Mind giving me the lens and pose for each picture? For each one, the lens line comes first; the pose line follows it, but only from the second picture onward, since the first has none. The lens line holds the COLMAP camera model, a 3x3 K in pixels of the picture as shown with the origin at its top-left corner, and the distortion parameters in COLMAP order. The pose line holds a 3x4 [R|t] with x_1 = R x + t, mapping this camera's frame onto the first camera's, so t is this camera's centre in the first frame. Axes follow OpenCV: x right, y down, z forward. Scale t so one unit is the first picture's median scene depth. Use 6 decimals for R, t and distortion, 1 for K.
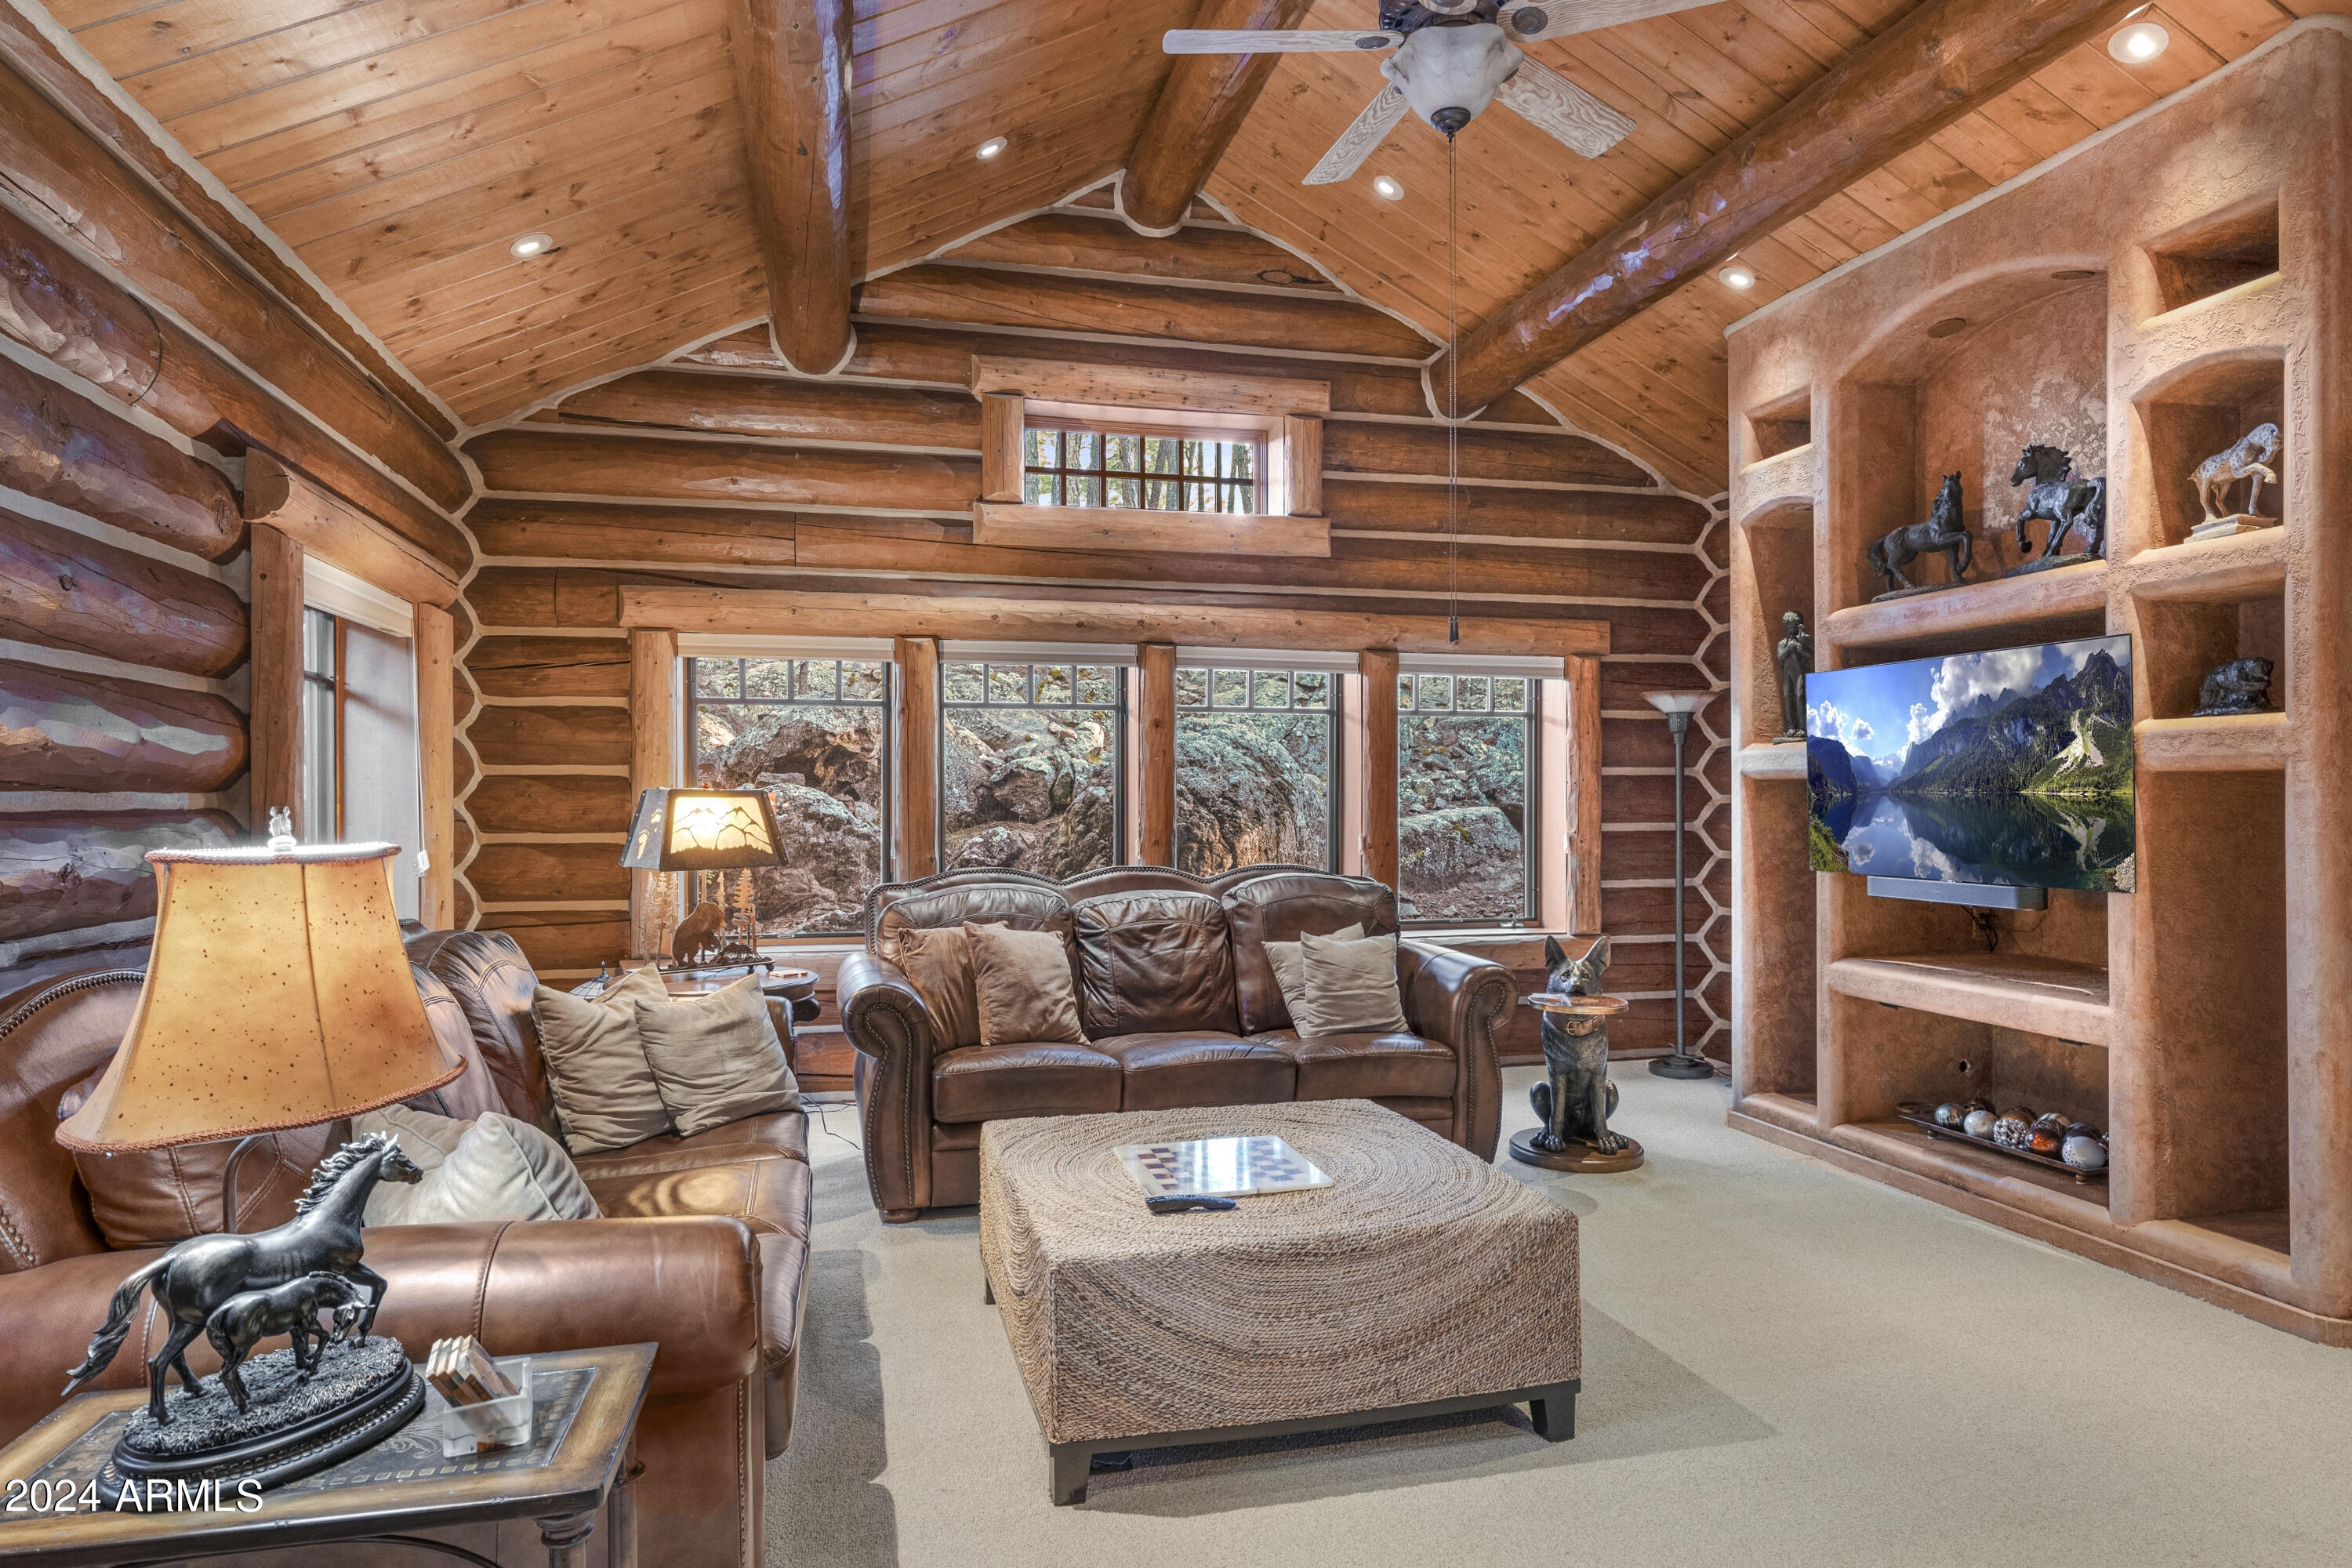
lens RADIAL K [[1342.0, 0, 1172.5], [0, 1342.0, 760.5], [0, 0, 1]] dist [0.000297, -0.001475]
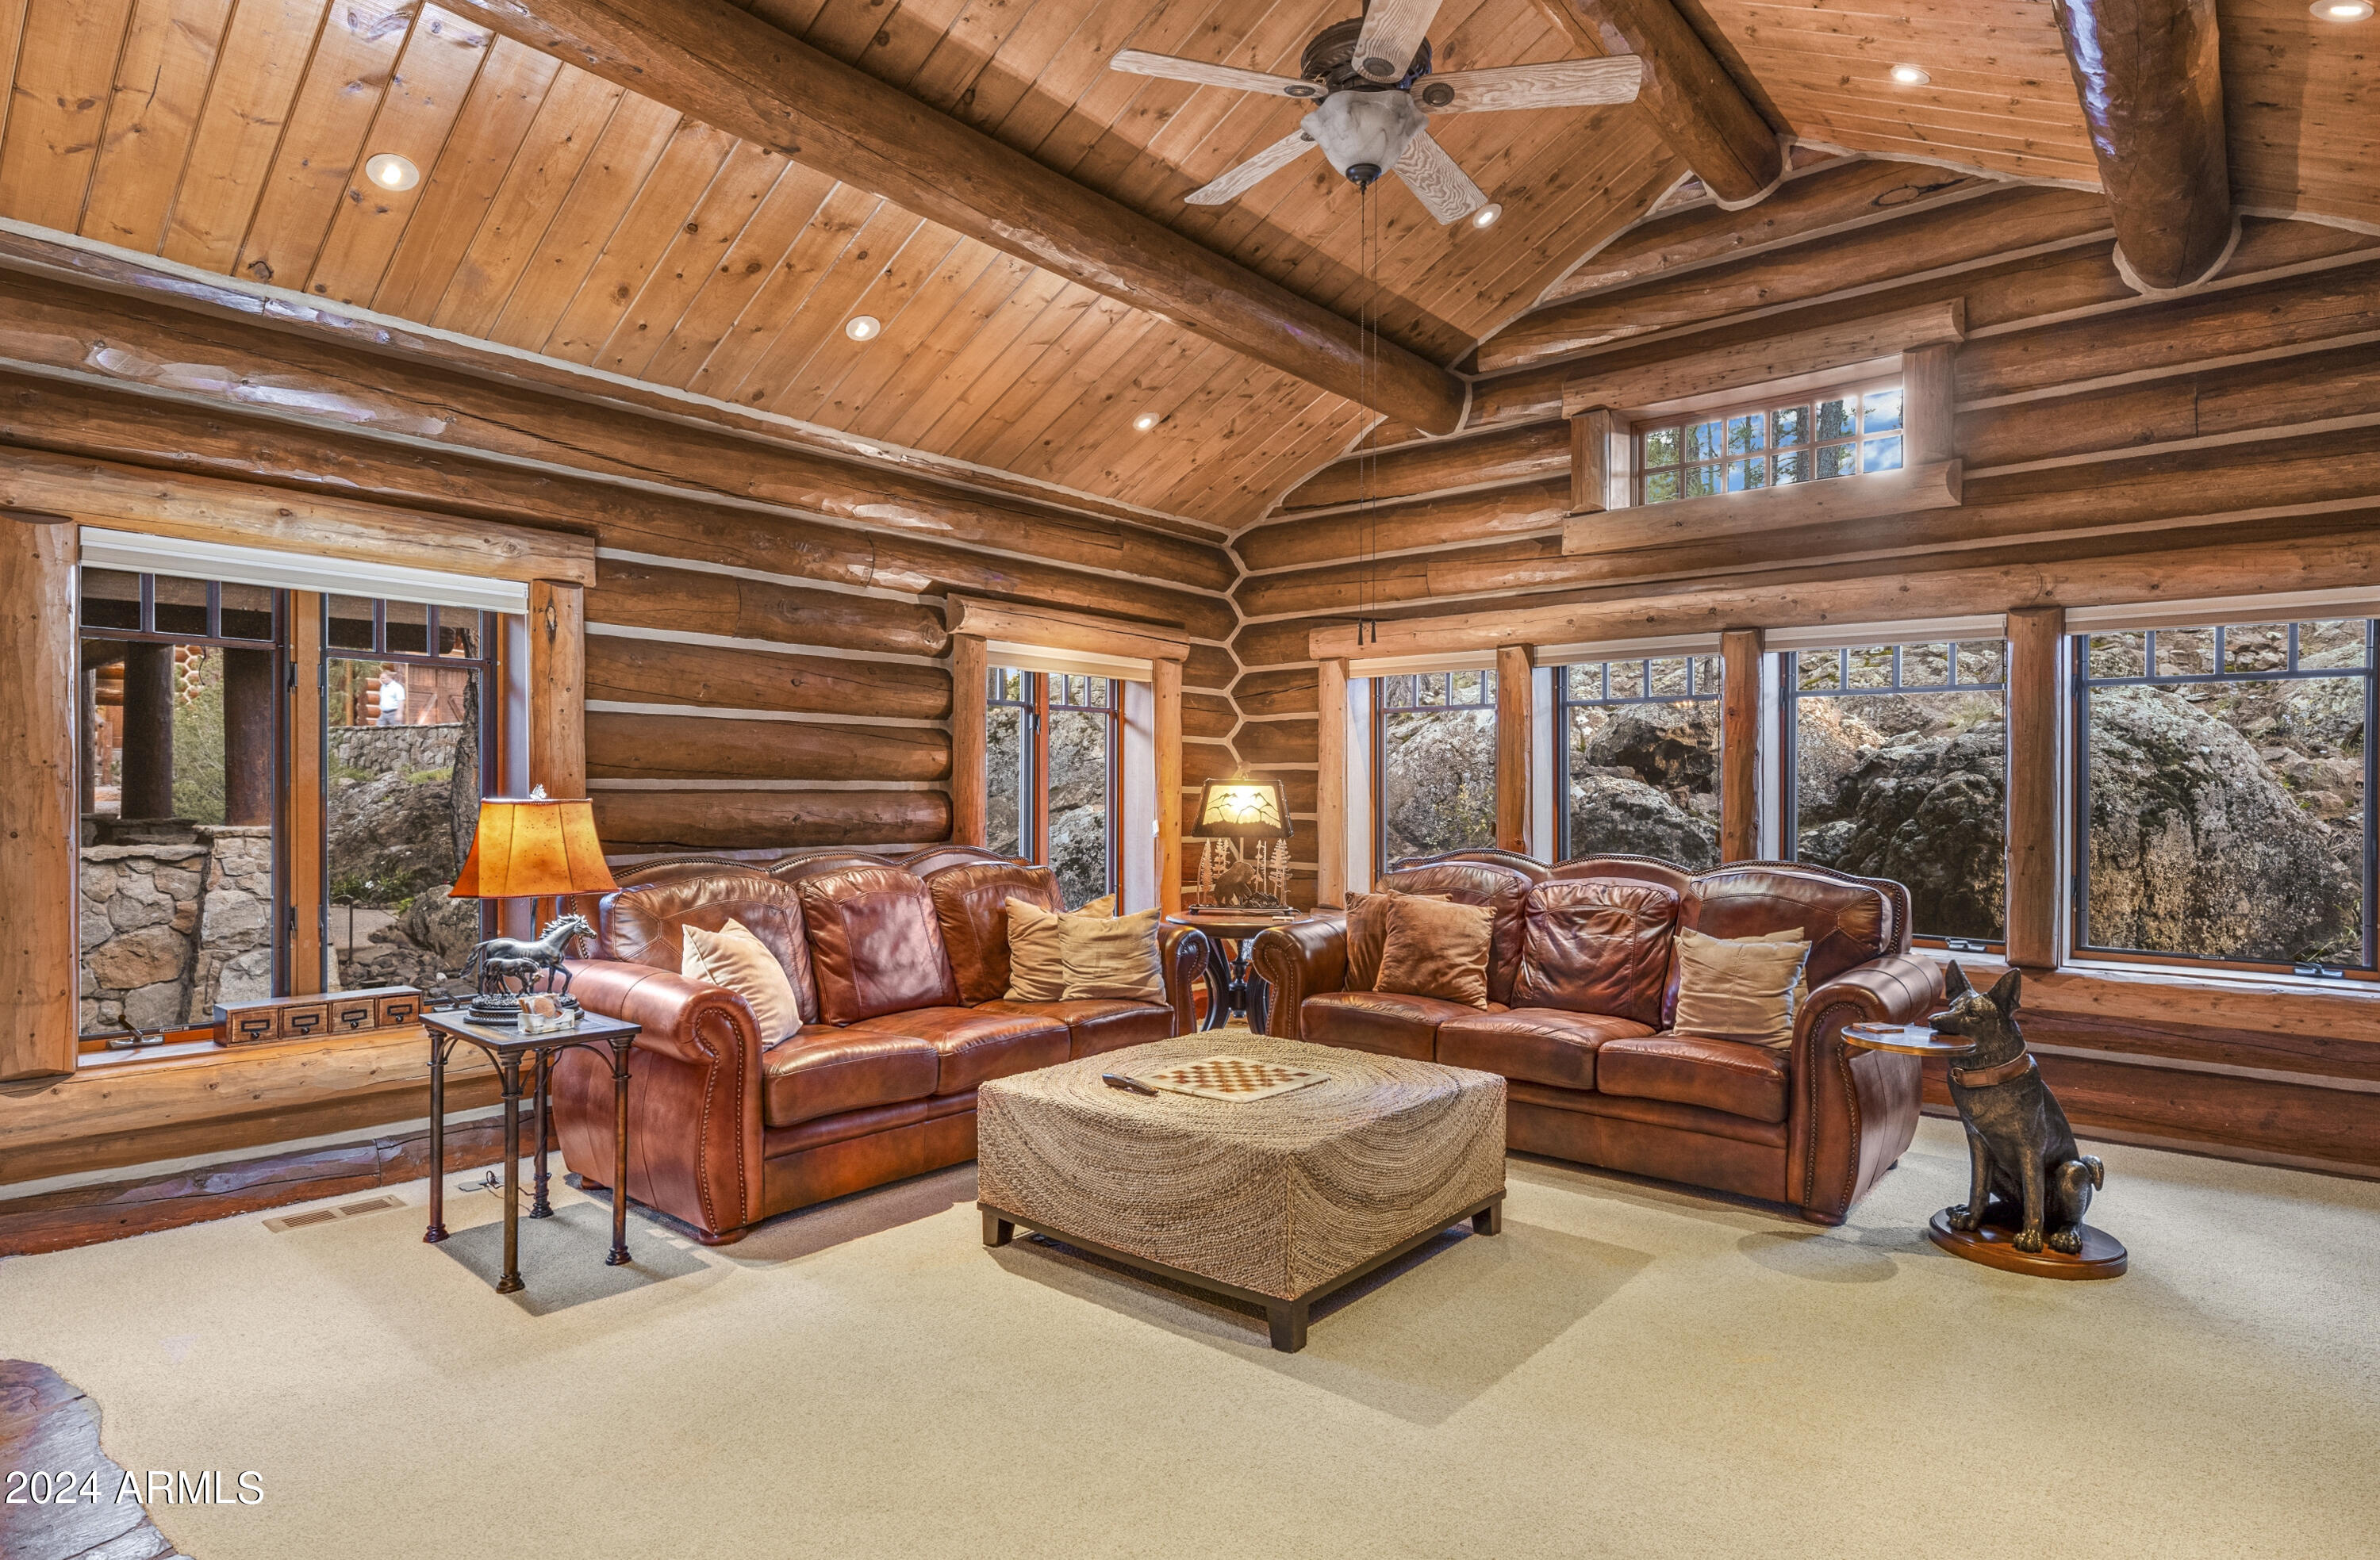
lens RADIAL K [[1284.6, 0, 1176.1], [0, 1284.6, 745.0], [0, 0, 1]] dist [-0.003082, -0.000214]
pose [[0.572607, -0.023820, -0.819484, 0.567163], [0.017000, 0.999708, -0.017180, 0.005719], [0.819653, -0.004094, 0.572845, 0.152711]]
